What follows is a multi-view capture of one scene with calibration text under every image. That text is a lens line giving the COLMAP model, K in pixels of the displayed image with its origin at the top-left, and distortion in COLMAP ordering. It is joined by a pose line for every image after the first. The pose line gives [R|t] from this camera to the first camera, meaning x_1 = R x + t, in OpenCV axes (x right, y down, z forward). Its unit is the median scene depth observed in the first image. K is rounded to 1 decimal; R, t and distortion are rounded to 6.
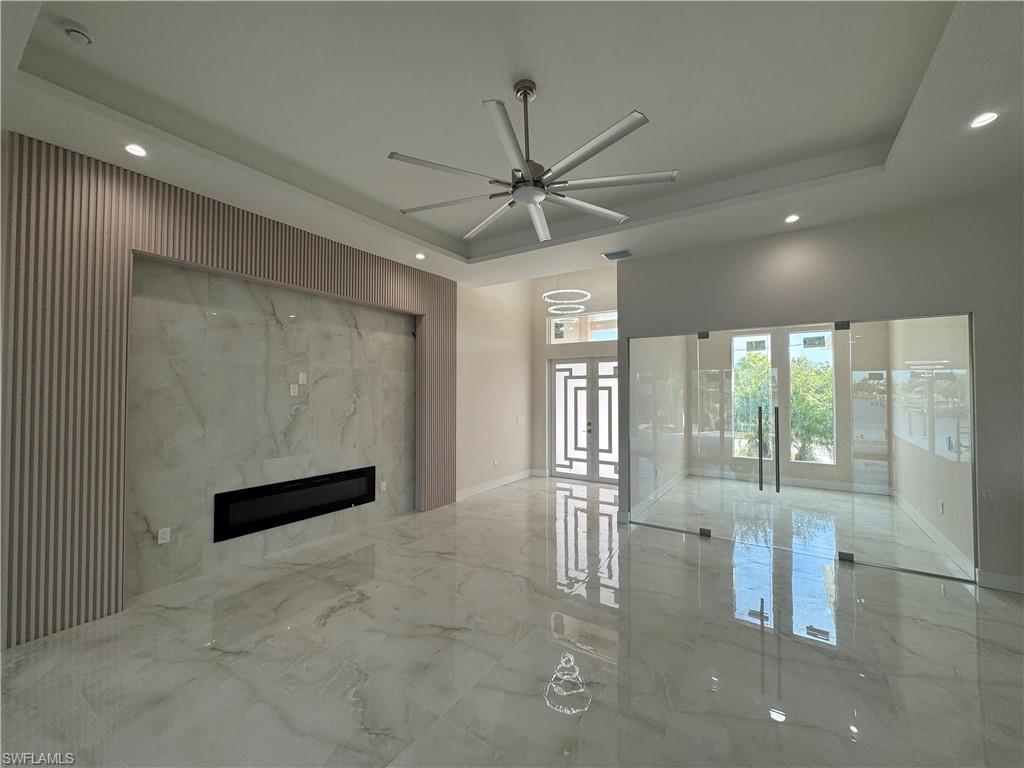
lens RADIAL K [[415.0, 0, 506.6], [0, 415.0, 380.4], [0, 0, 1]] dist [-0.003250, 0.000025]
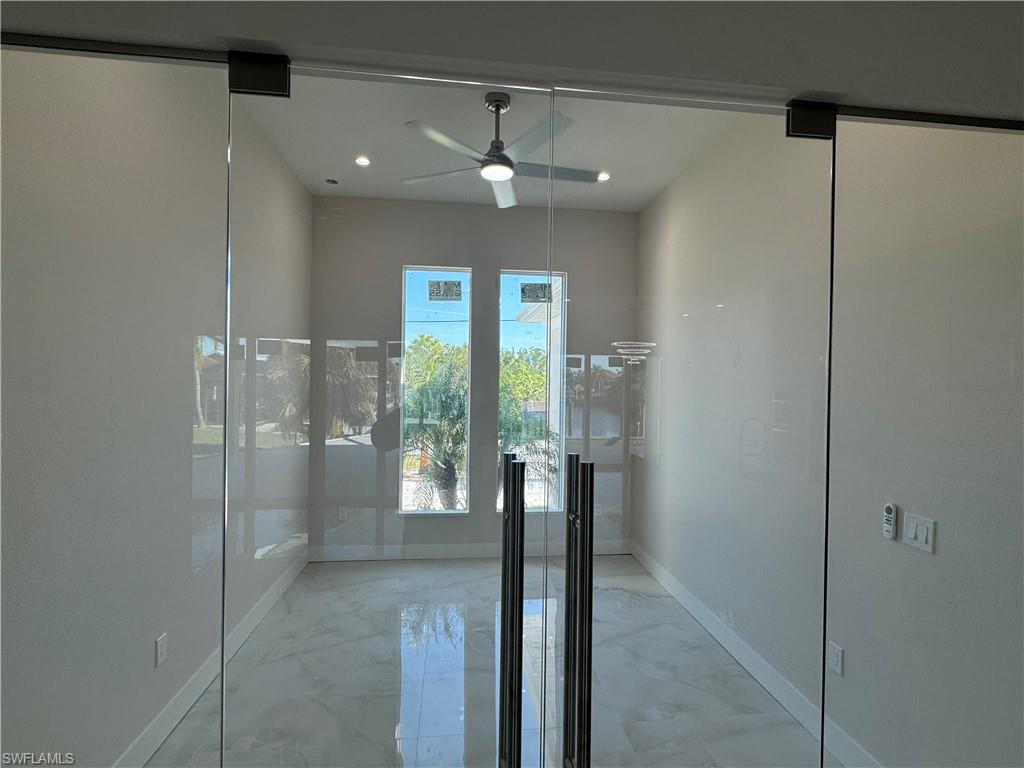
lens RADIAL K [[507.4, 0, 511.3], [0, 507.4, 381.9], [0, 0, 1]] dist [0.000537, 0.000012]
pose [[0.756764, 0.003156, 0.653681, 0.263598], [-0.022527, 0.999520, 0.021254, 0.011664], [-0.653300, -0.030810, 0.756472, 0.484714]]
